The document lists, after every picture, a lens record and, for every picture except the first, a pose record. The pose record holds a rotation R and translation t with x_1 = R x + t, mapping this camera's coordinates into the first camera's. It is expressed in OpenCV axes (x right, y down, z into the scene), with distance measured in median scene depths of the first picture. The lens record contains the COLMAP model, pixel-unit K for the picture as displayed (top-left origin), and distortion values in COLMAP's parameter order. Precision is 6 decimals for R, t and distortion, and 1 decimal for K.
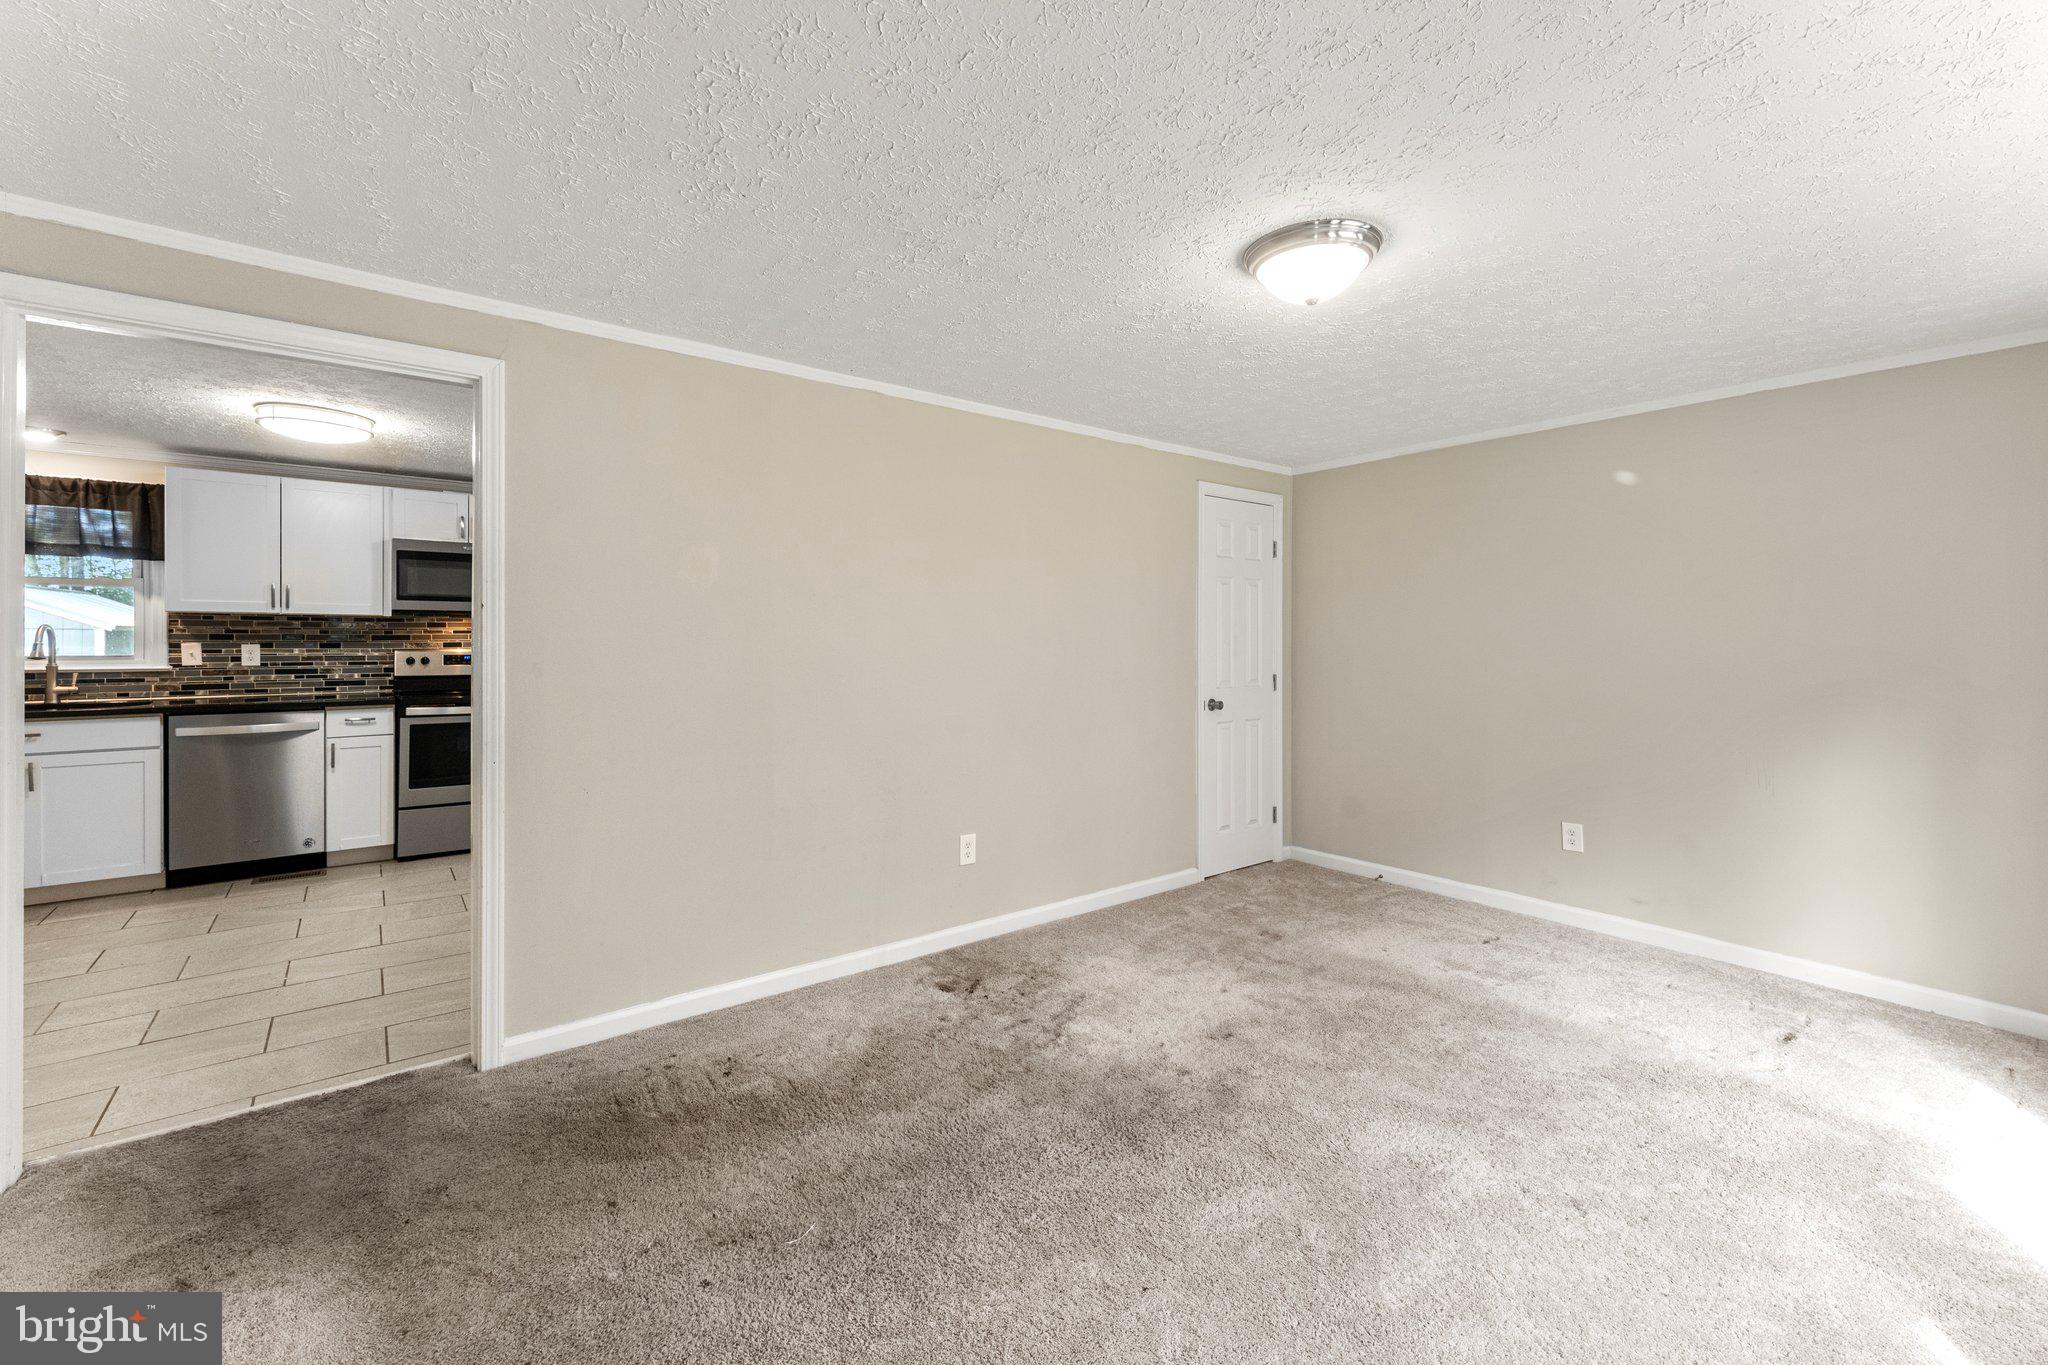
lens RADIAL K [[840.3, 0, 1010.2], [0, 840.3, 642.5], [0, 0, 1]] dist [0.001810, -0.000785]
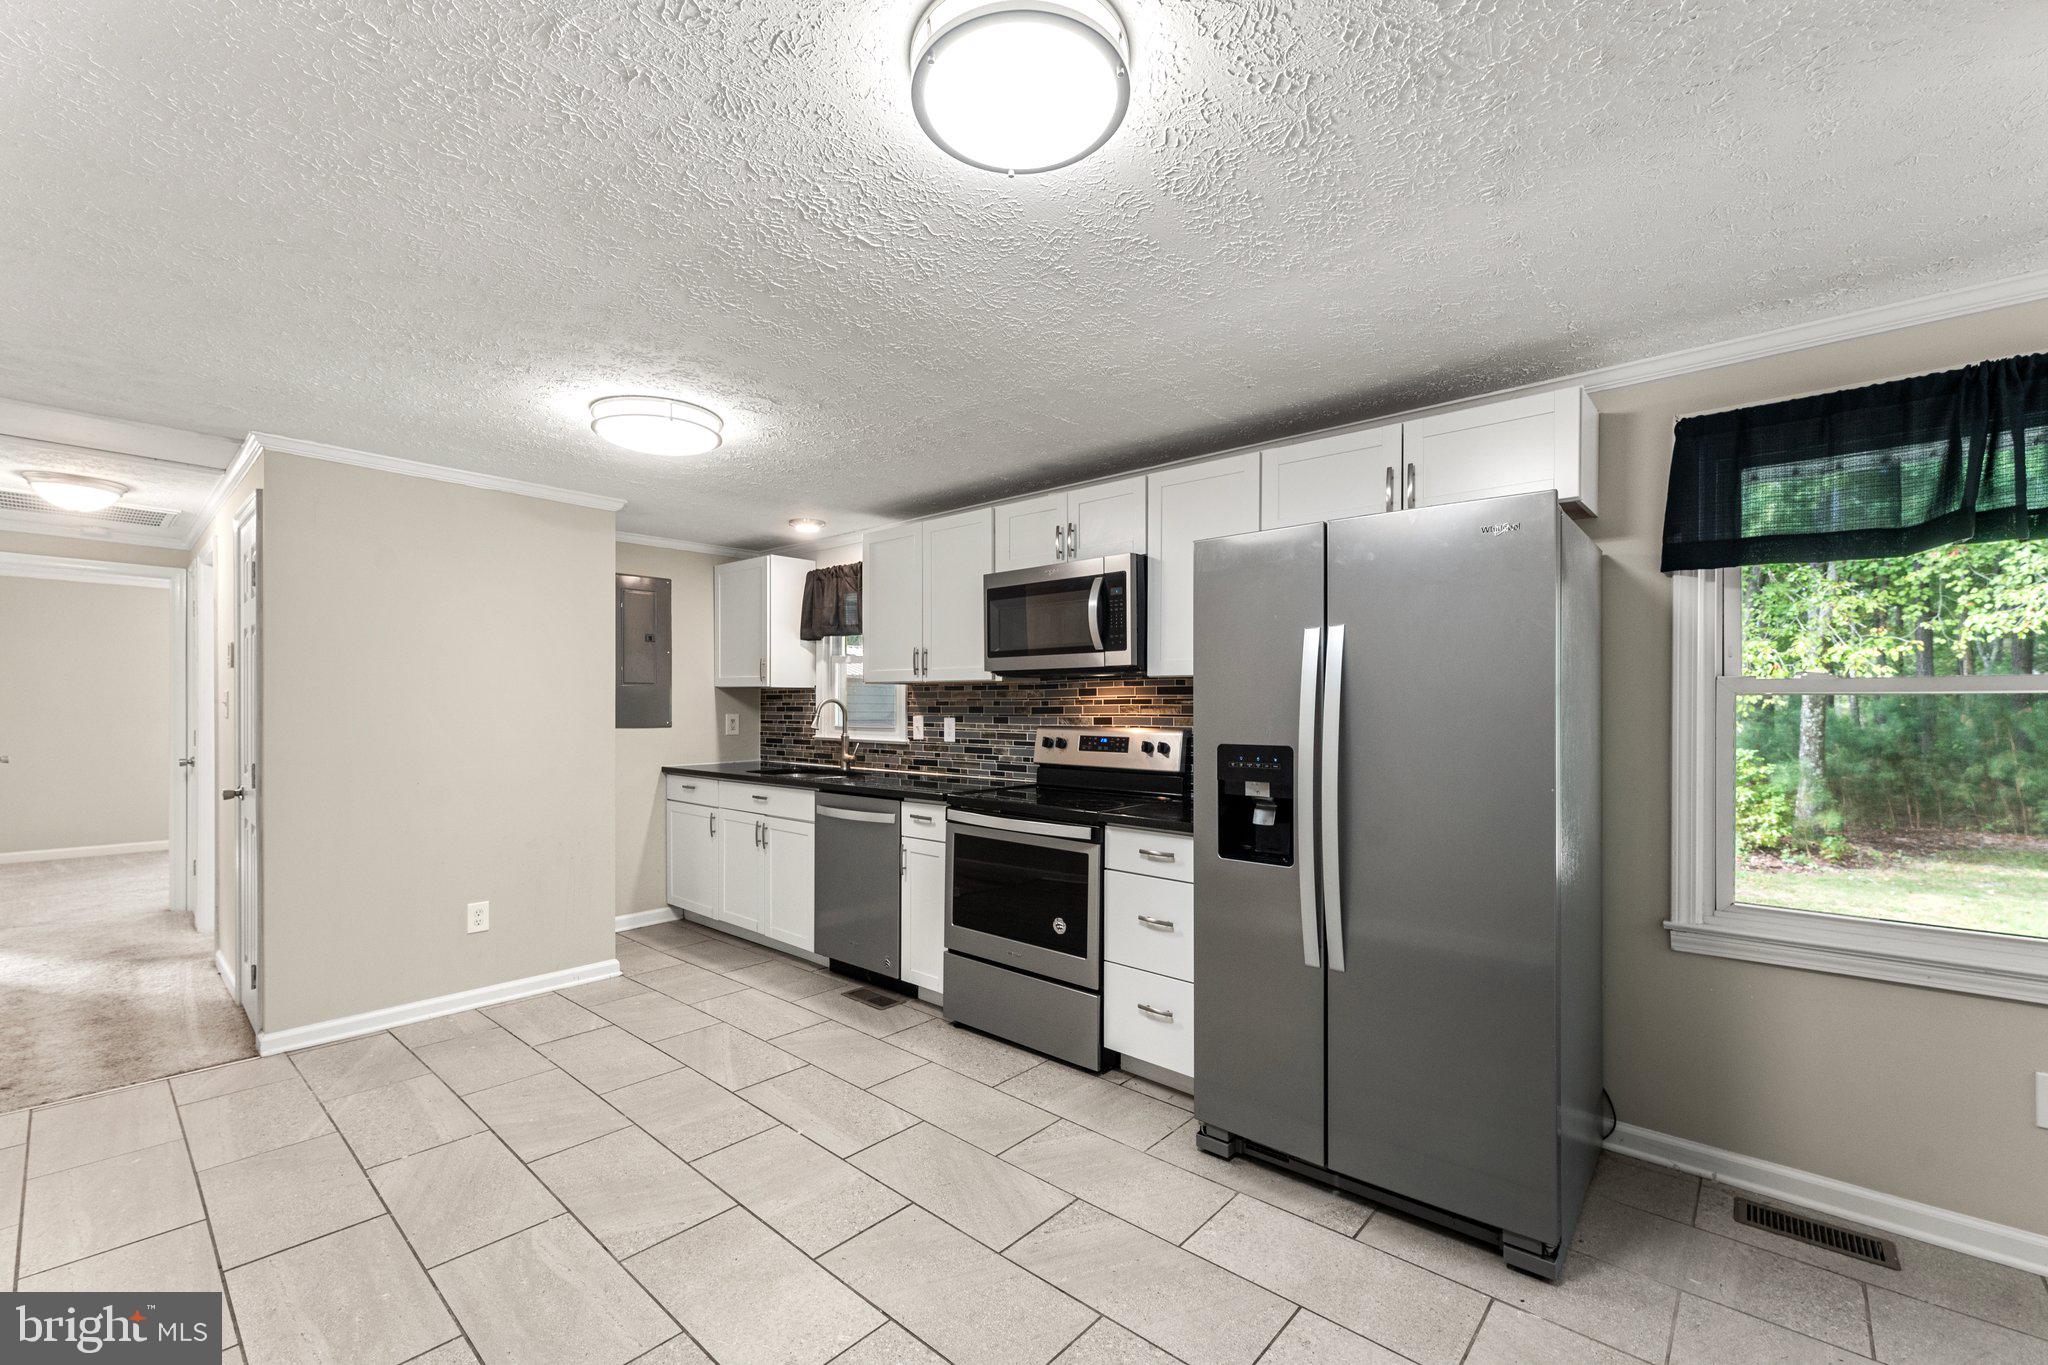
lens RADIAL K [[840.3, 0, 1028.2], [0, 840.3, 715.0], [0, 0, 1]] dist [0.001810, -0.000785]
pose [[0.184767, -0.000042, -0.982782, -0.014259], [-0.012495, 0.999919, -0.002392, 0.000347], [0.982703, 0.012722, 0.184751, 0.929263]]
